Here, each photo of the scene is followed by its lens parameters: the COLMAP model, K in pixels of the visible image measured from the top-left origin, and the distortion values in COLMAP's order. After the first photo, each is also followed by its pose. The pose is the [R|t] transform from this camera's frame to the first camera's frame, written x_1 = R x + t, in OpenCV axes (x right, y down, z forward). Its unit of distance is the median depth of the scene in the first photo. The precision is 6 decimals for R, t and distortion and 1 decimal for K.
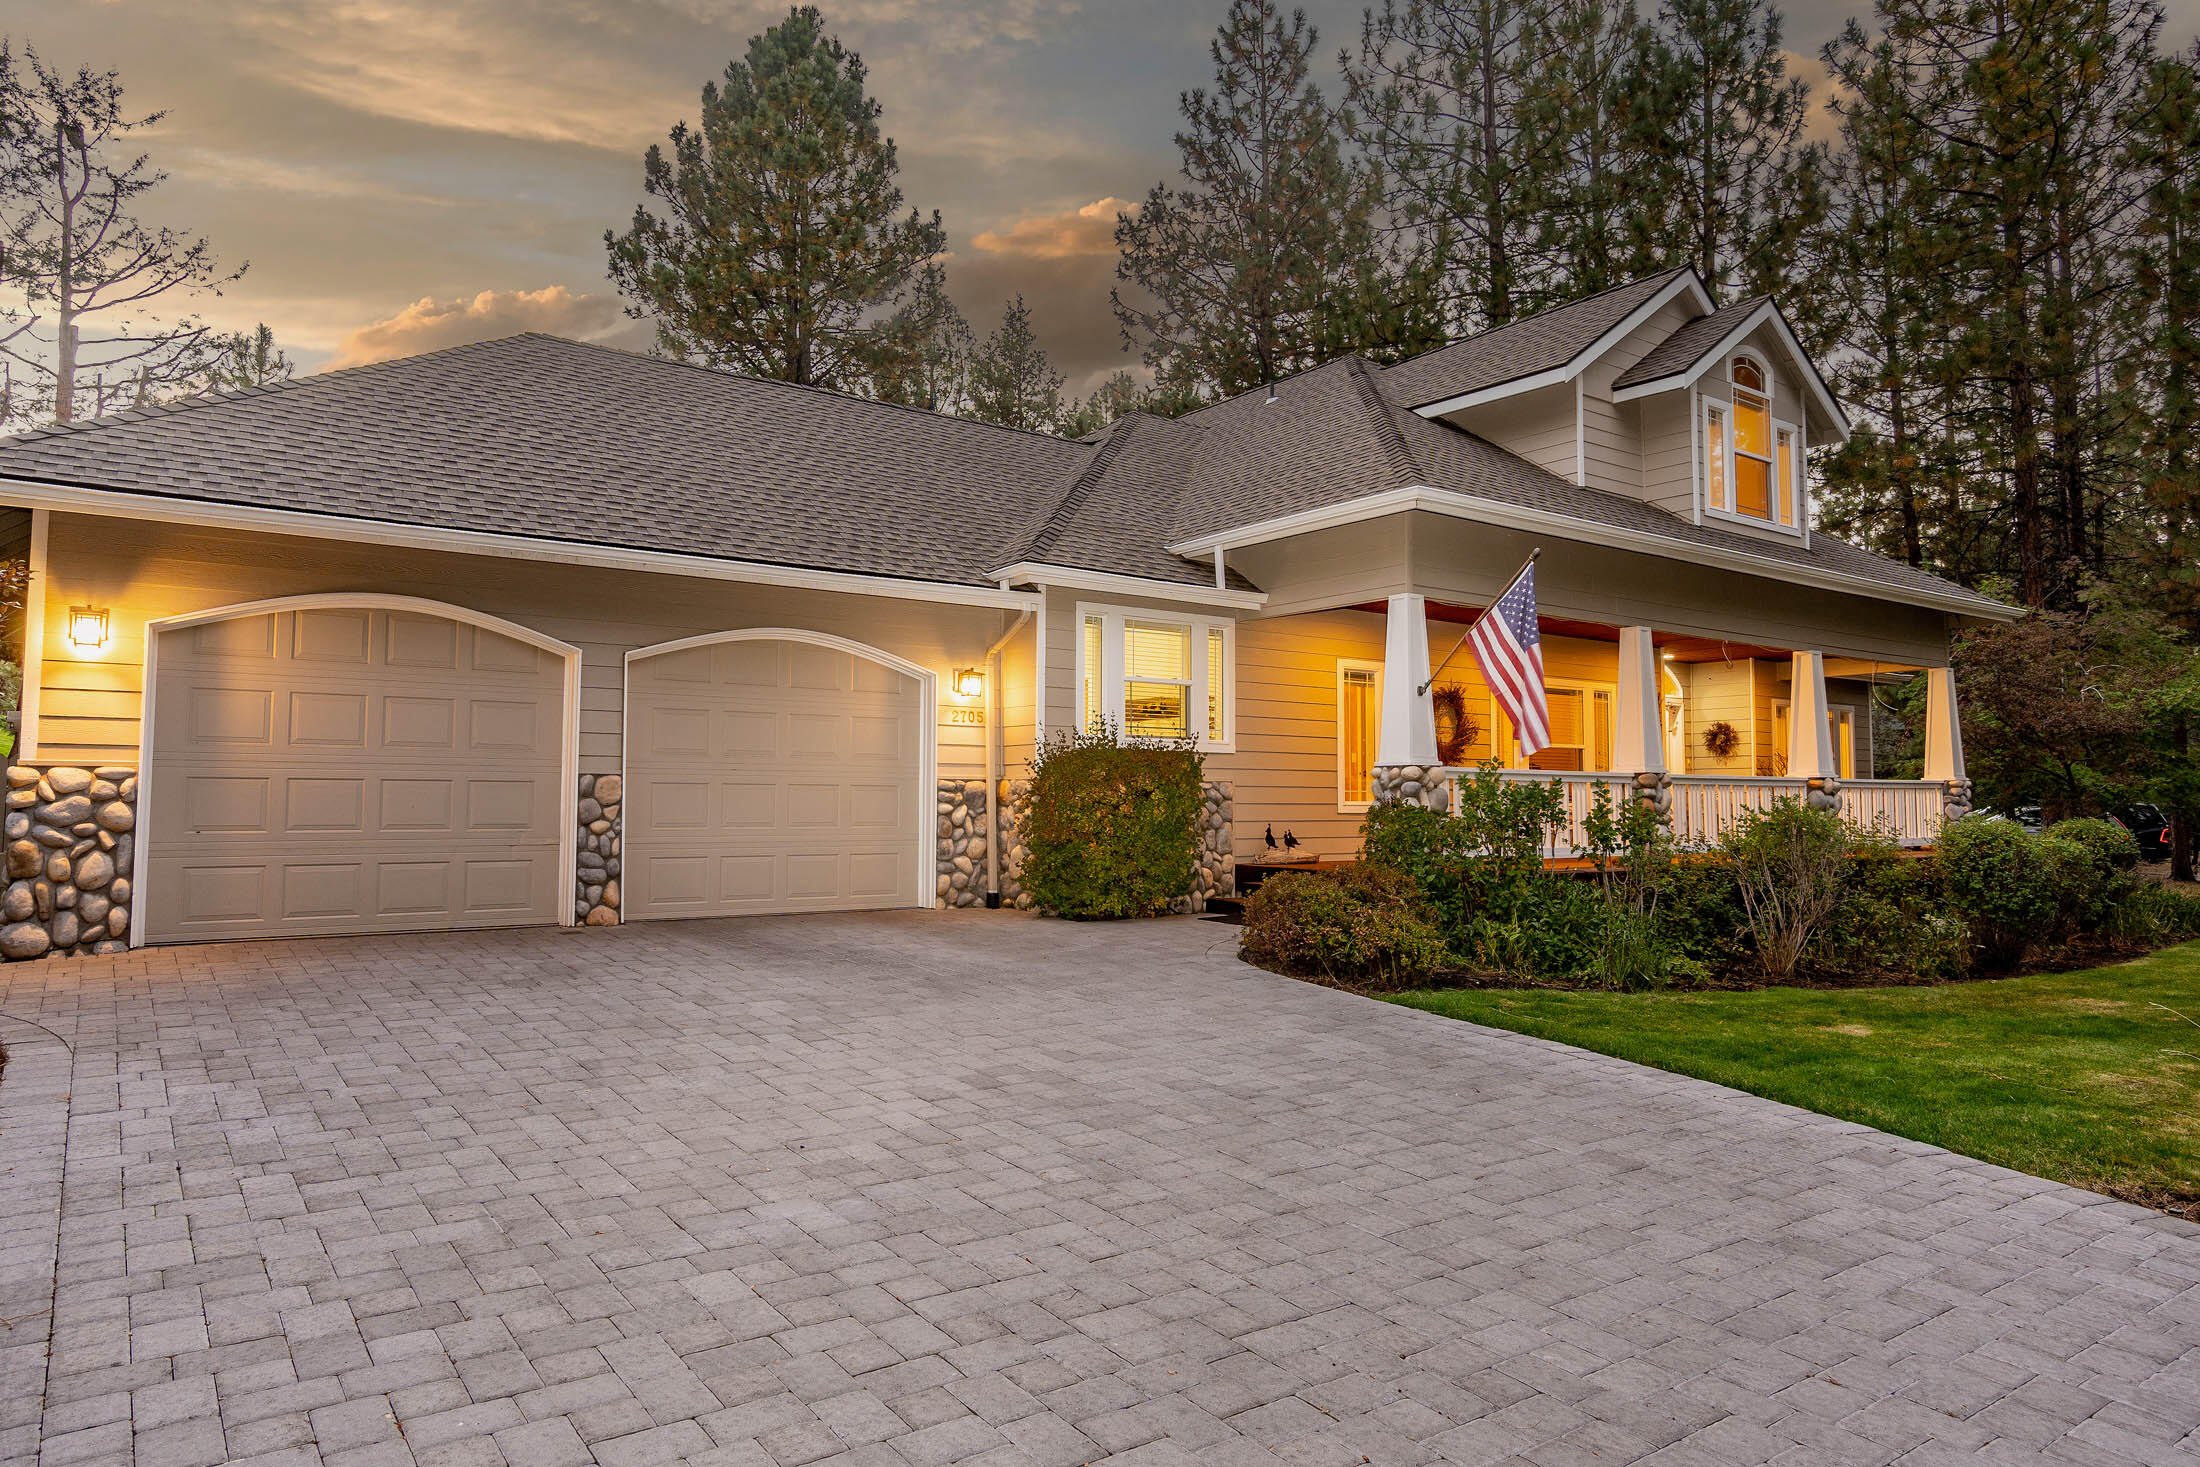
lens RADIAL K [[1345.2, 0, 1100.8], [0, 1345.2, 727.5], [0, 0, 1]] dist [0.013923, 0.000680]
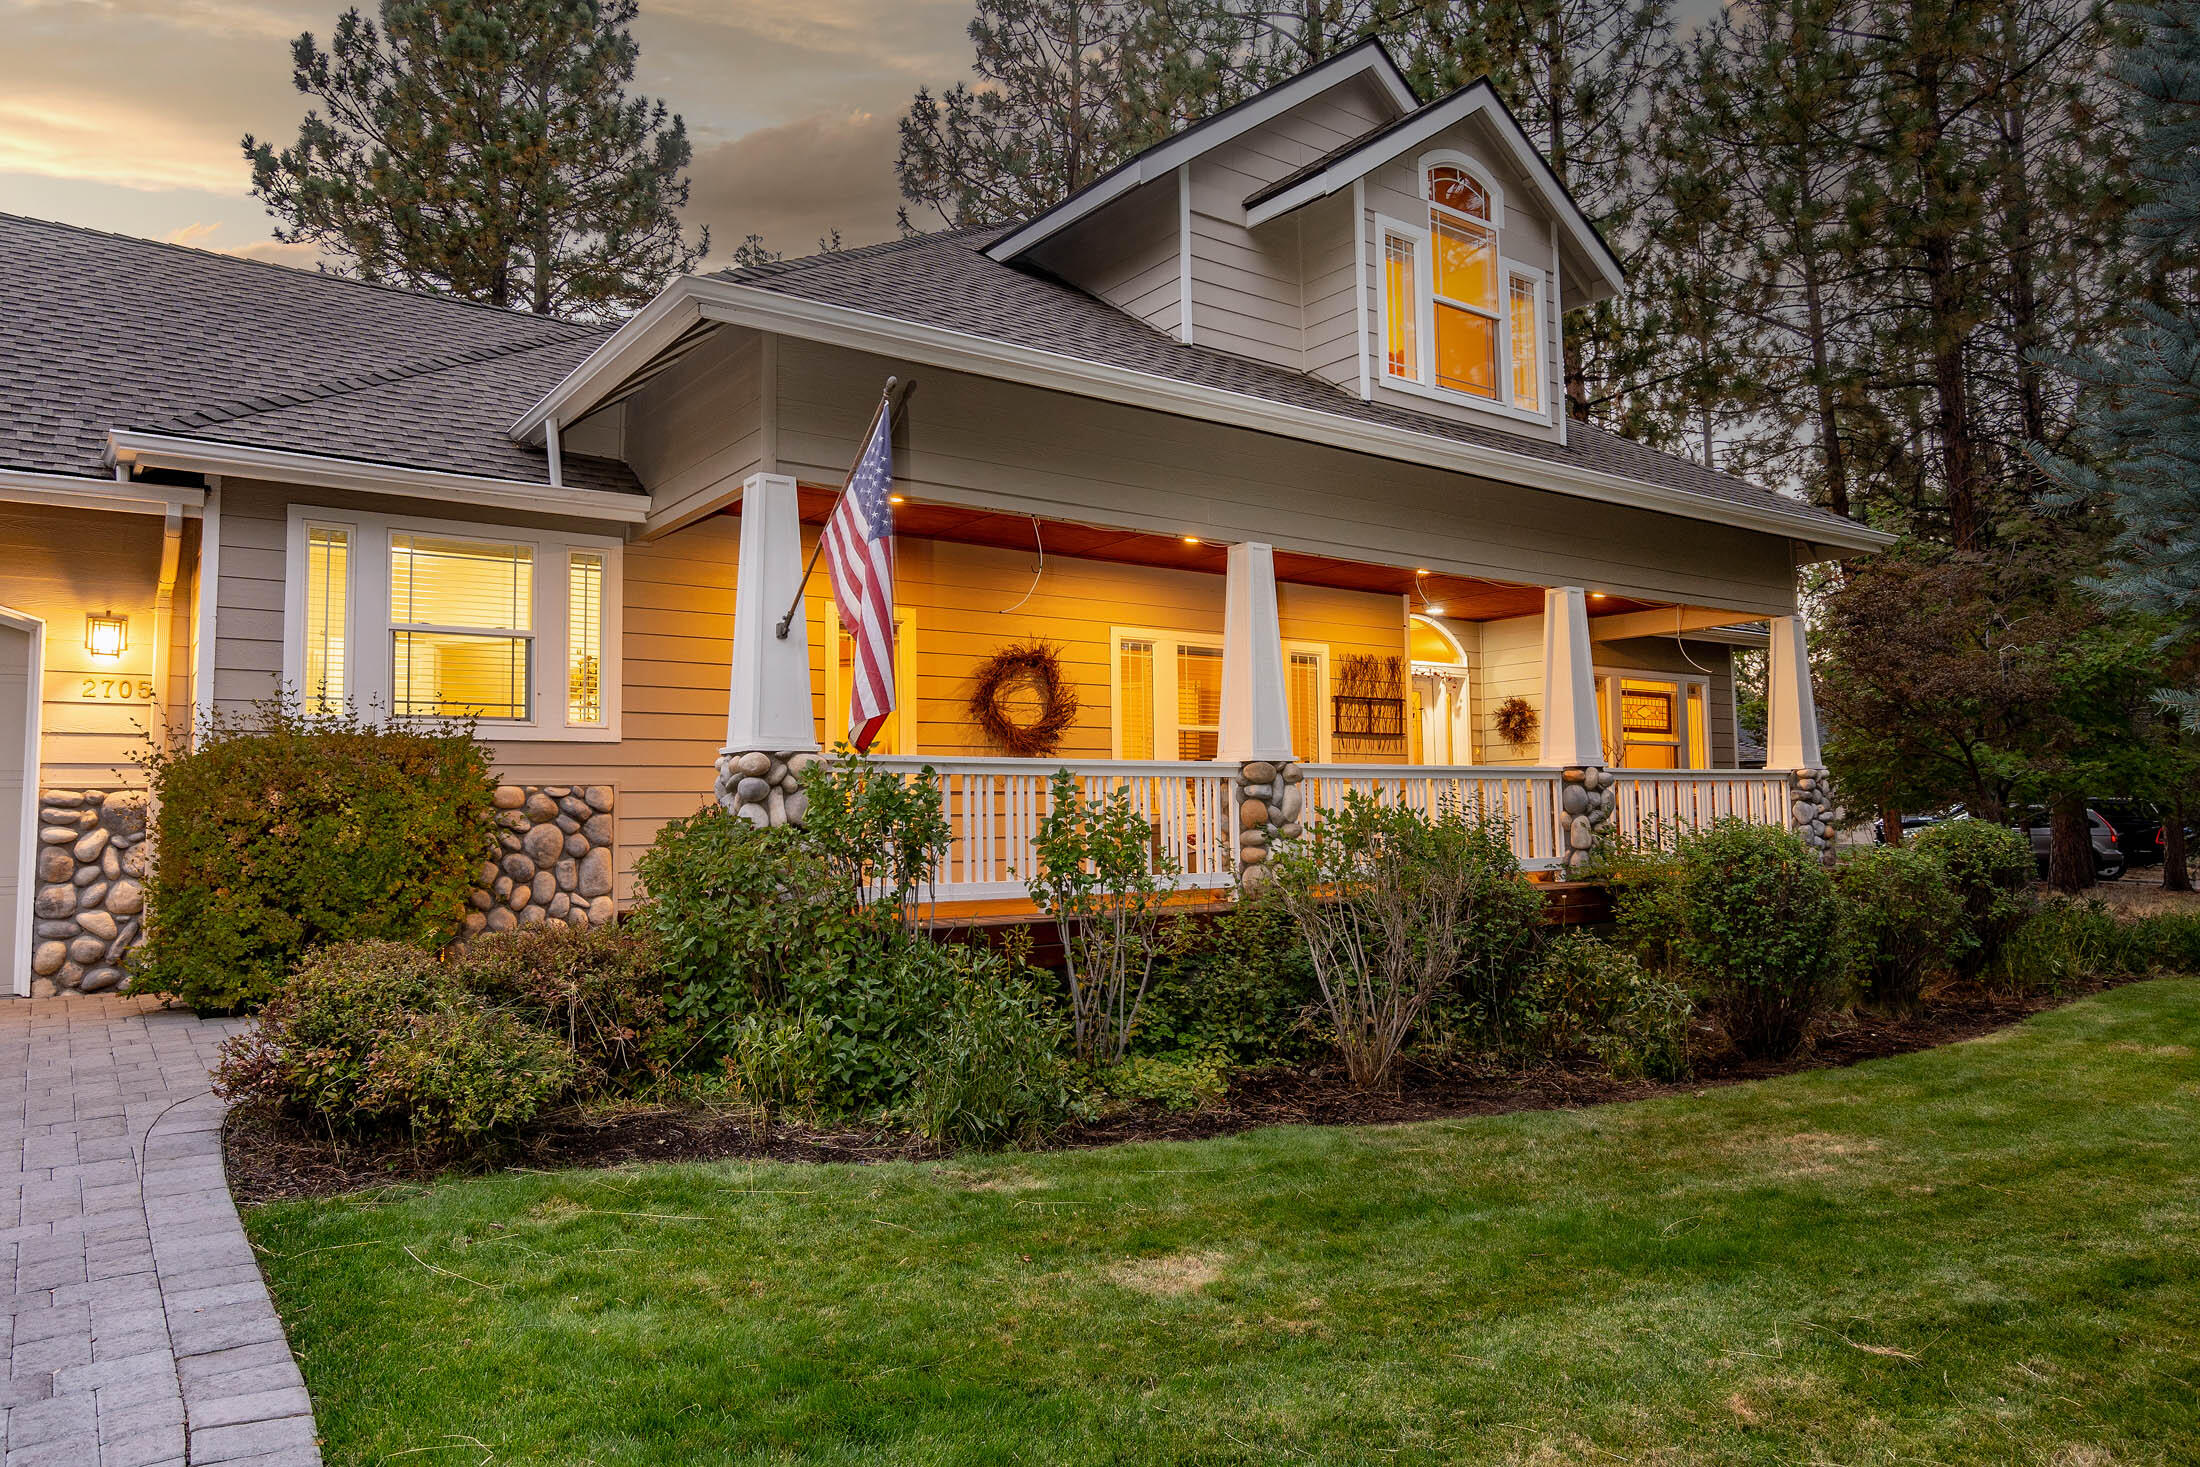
lens RADIAL K [[1415.6, 0, 1087.9], [0, 1415.6, 726.1], [0, 0, 1]] dist [0.002127, 0.003877]
pose [[0.999841, -0.017108, -0.004978, 0.299475], [0.017063, 0.999815, -0.008932, 0.019313], [0.005130, 0.008845, 0.999948, 0.279961]]
